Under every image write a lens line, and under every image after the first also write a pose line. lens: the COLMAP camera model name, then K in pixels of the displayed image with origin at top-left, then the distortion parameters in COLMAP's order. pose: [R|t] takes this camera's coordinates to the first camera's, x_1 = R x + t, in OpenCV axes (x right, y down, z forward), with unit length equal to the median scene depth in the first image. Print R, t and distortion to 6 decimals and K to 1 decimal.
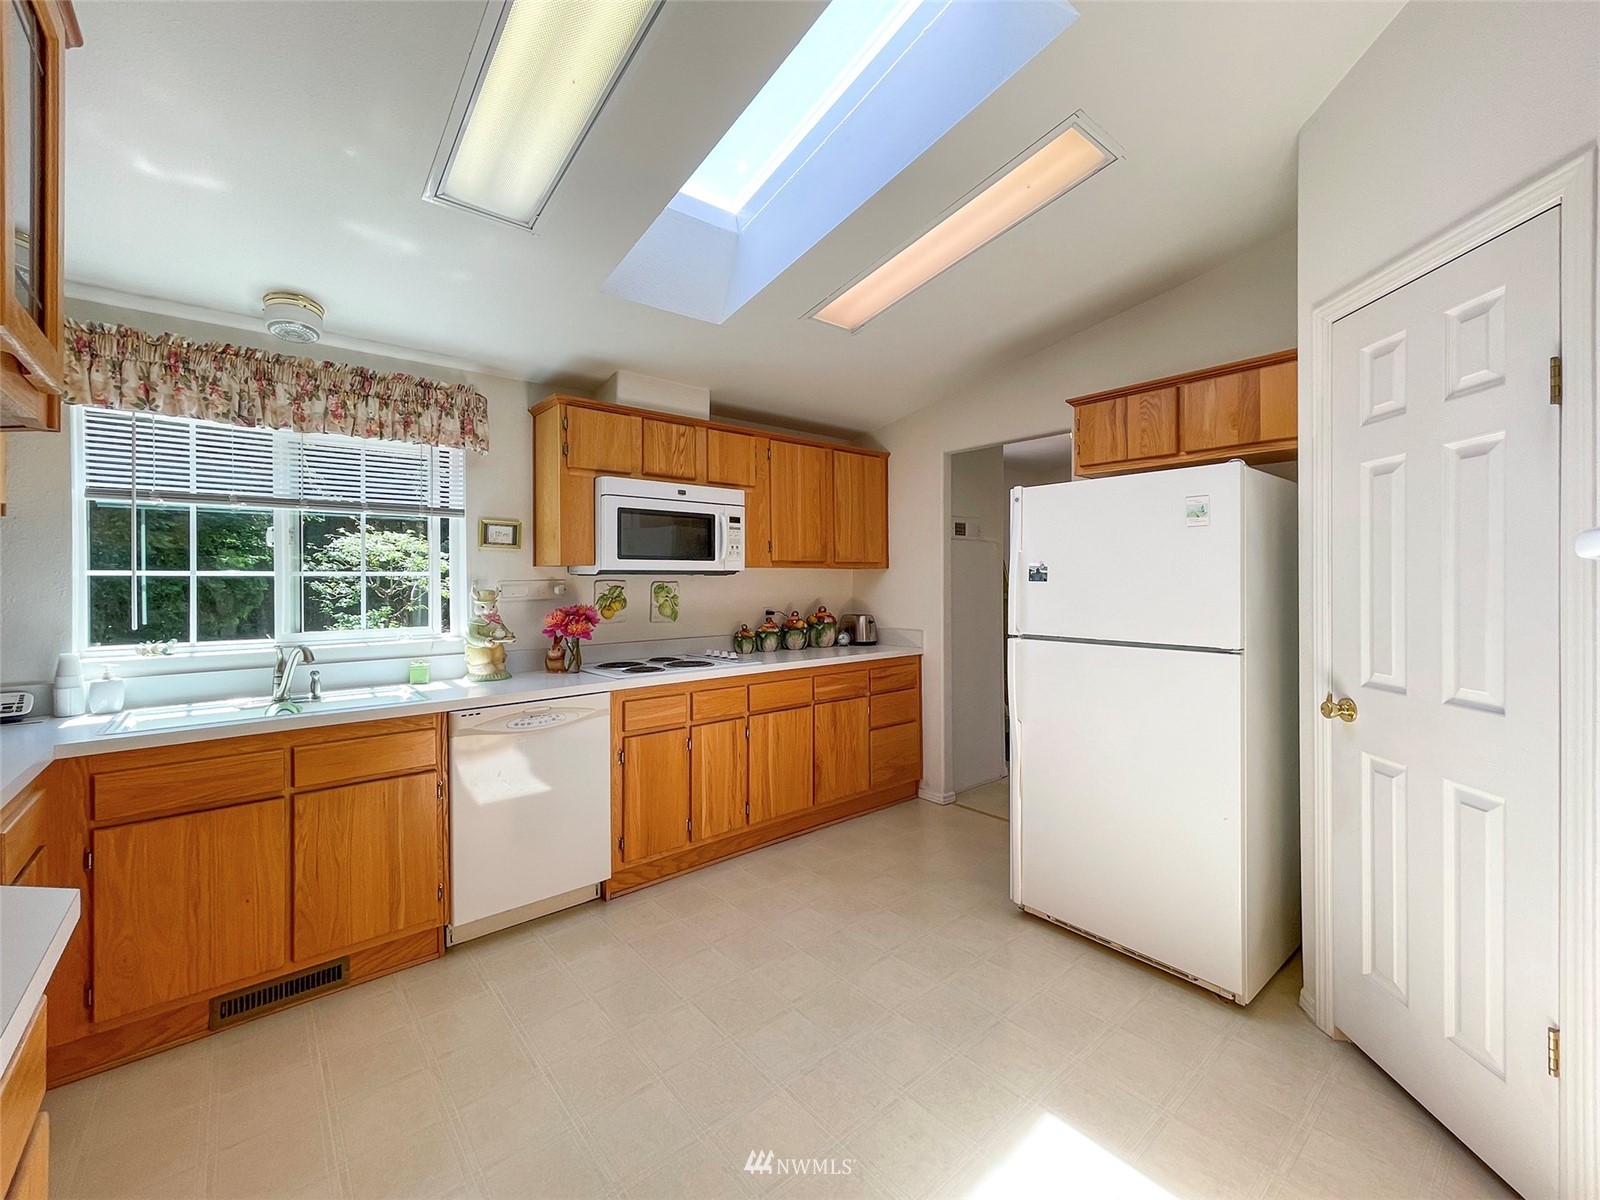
lens RADIAL K [[665.8, 0, 768.6], [0, 665.8, 592.6], [0, 0, 1]] dist [-0.000447, 0.001851]
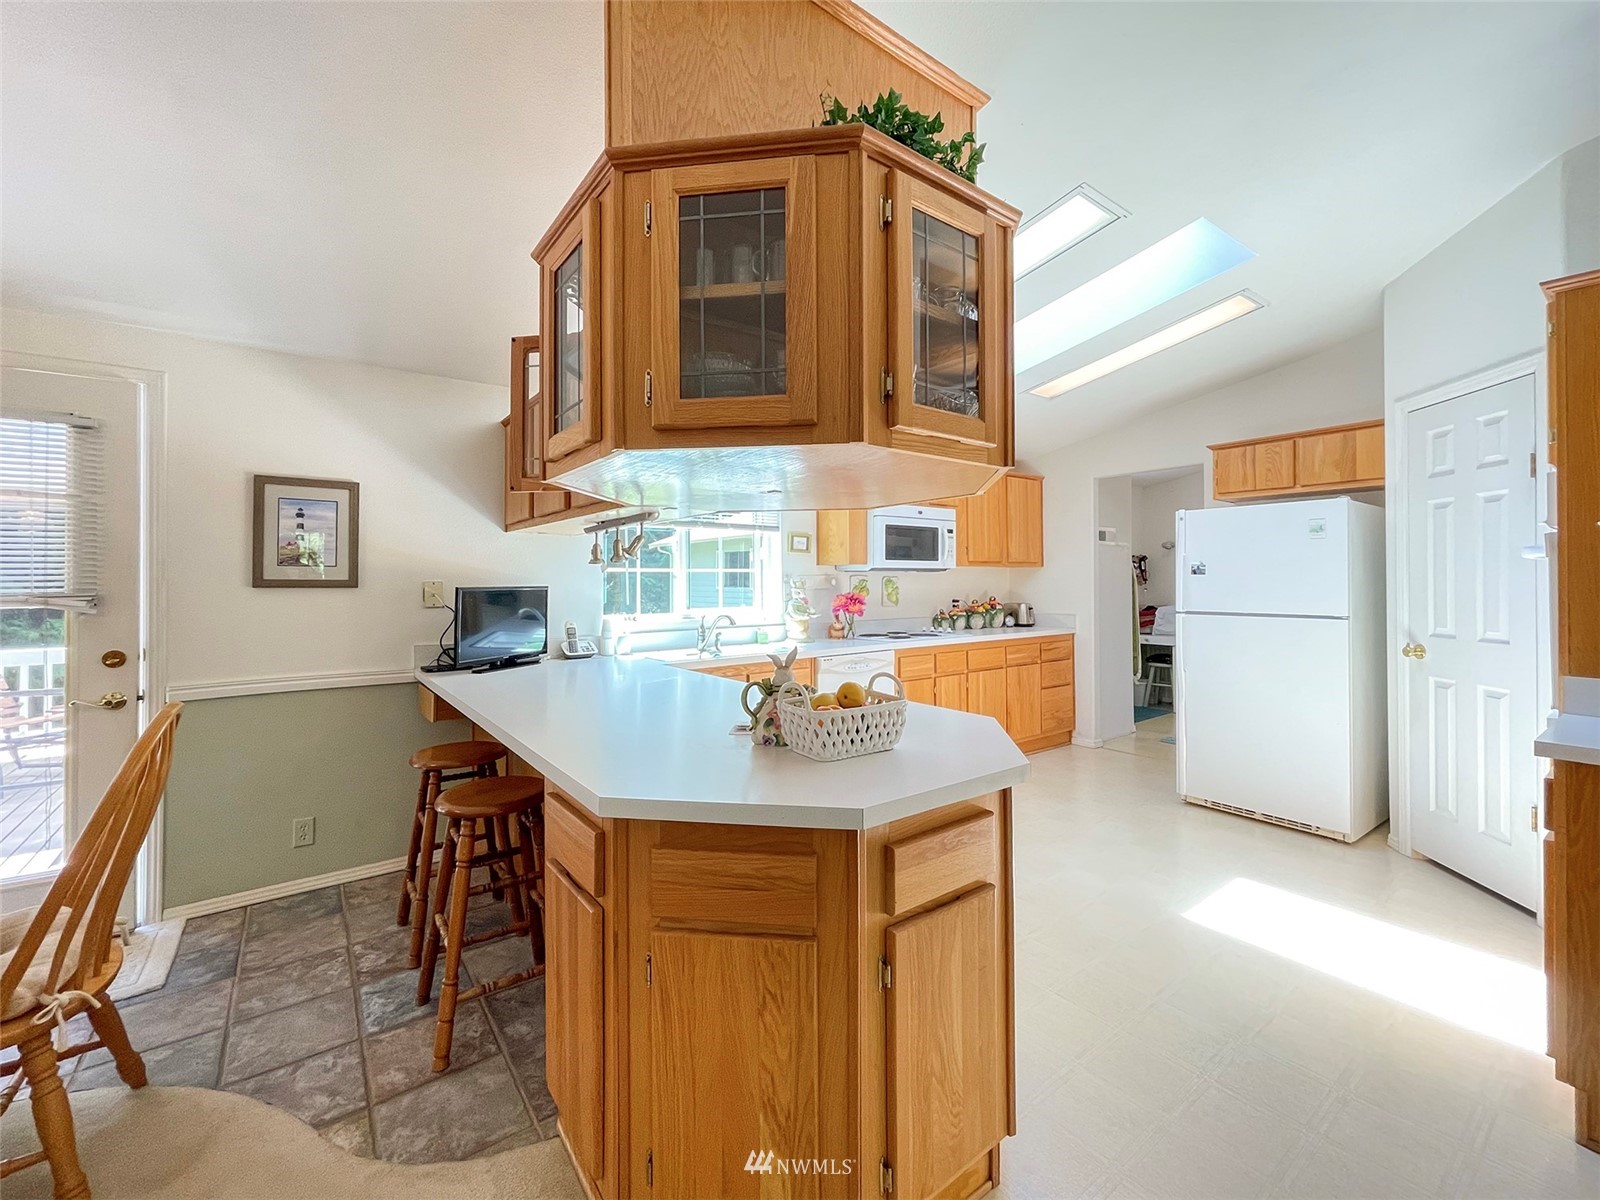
lens RADIAL K [[665.8, 0, 774.9], [0, 665.8, 588.8], [0, 0, 1]] dist [-0.000447, 0.001851]
pose [[0.998498, -0.000385, -0.054781, -0.384287], [0.000041, 0.999980, -0.006275, 0.020289], [0.054782, 0.006264, 0.998479, -0.446042]]
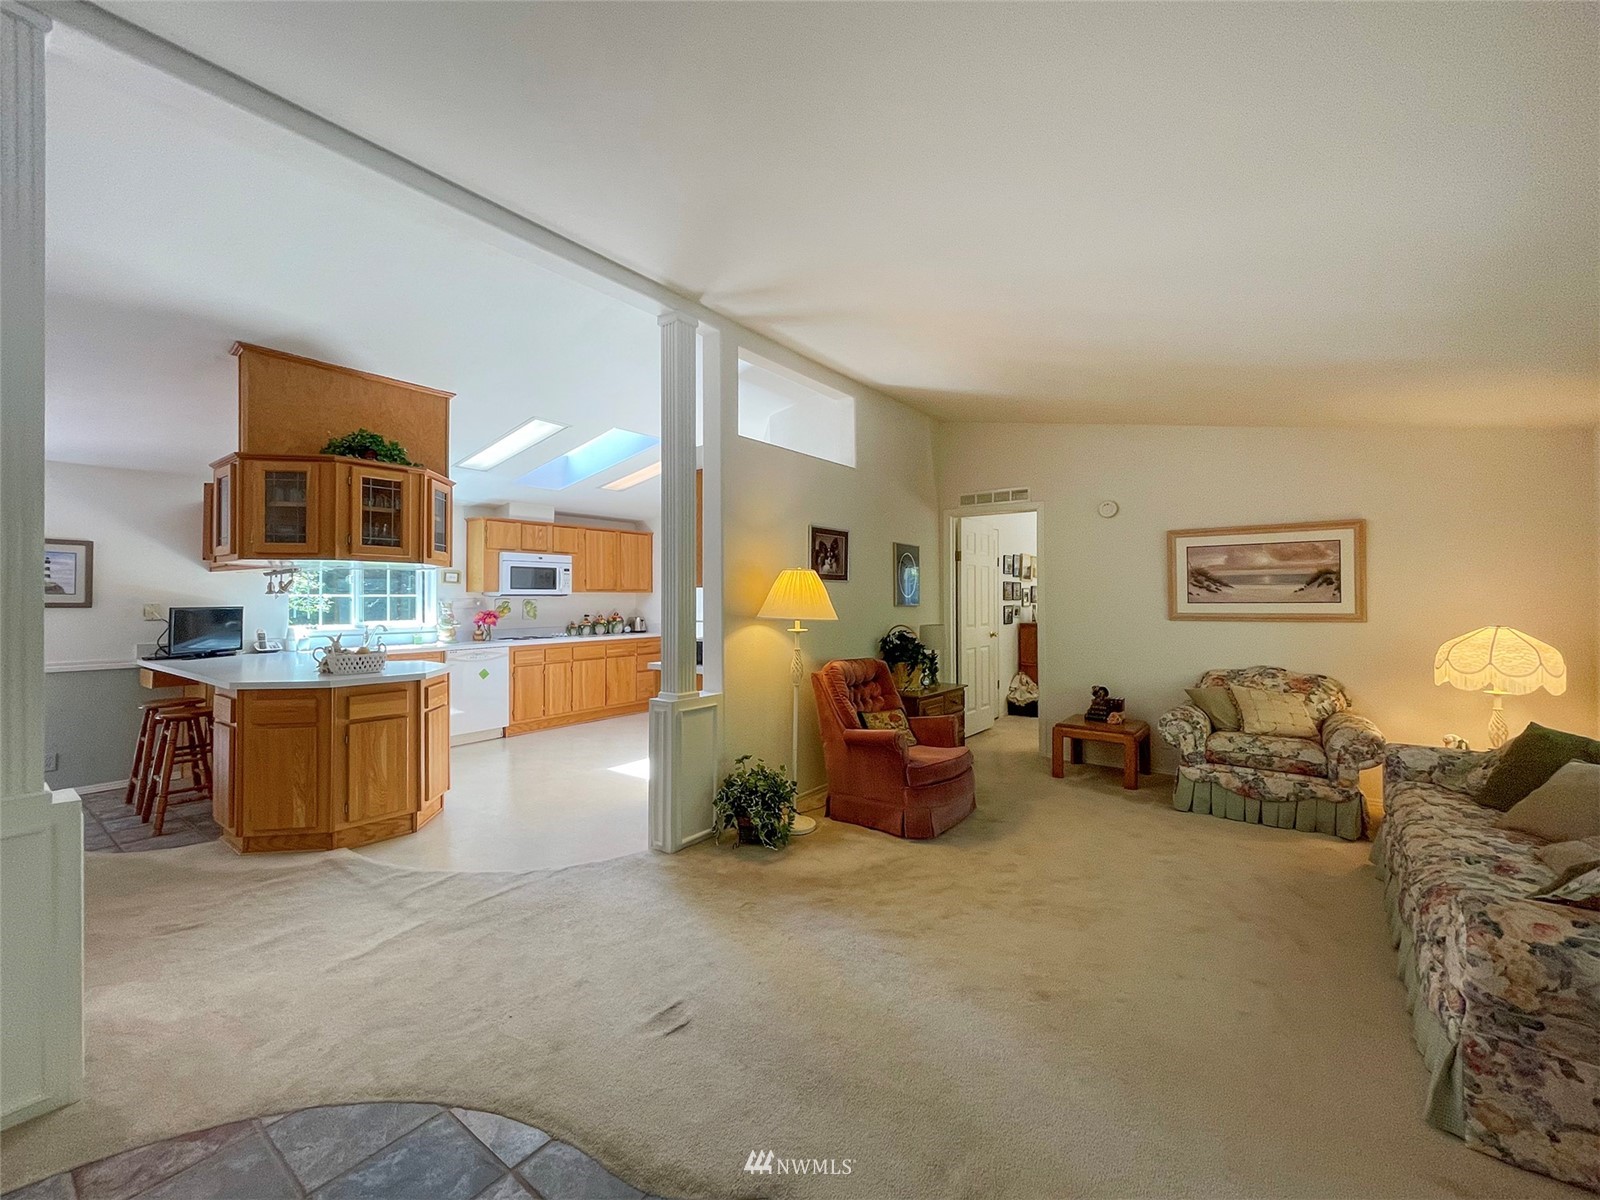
lens RADIAL K [[665.8, 0, 782.9], [0, 665.8, 597.6], [0, 0, 1]] dist [-0.000447, 0.001851]
pose [[0.971755, 0.001413, 0.235987, 0.133214], [0.003360, 0.999798, -0.019822, 0.024885], [-0.235968, 0.020055, 0.971554, -1.372525]]
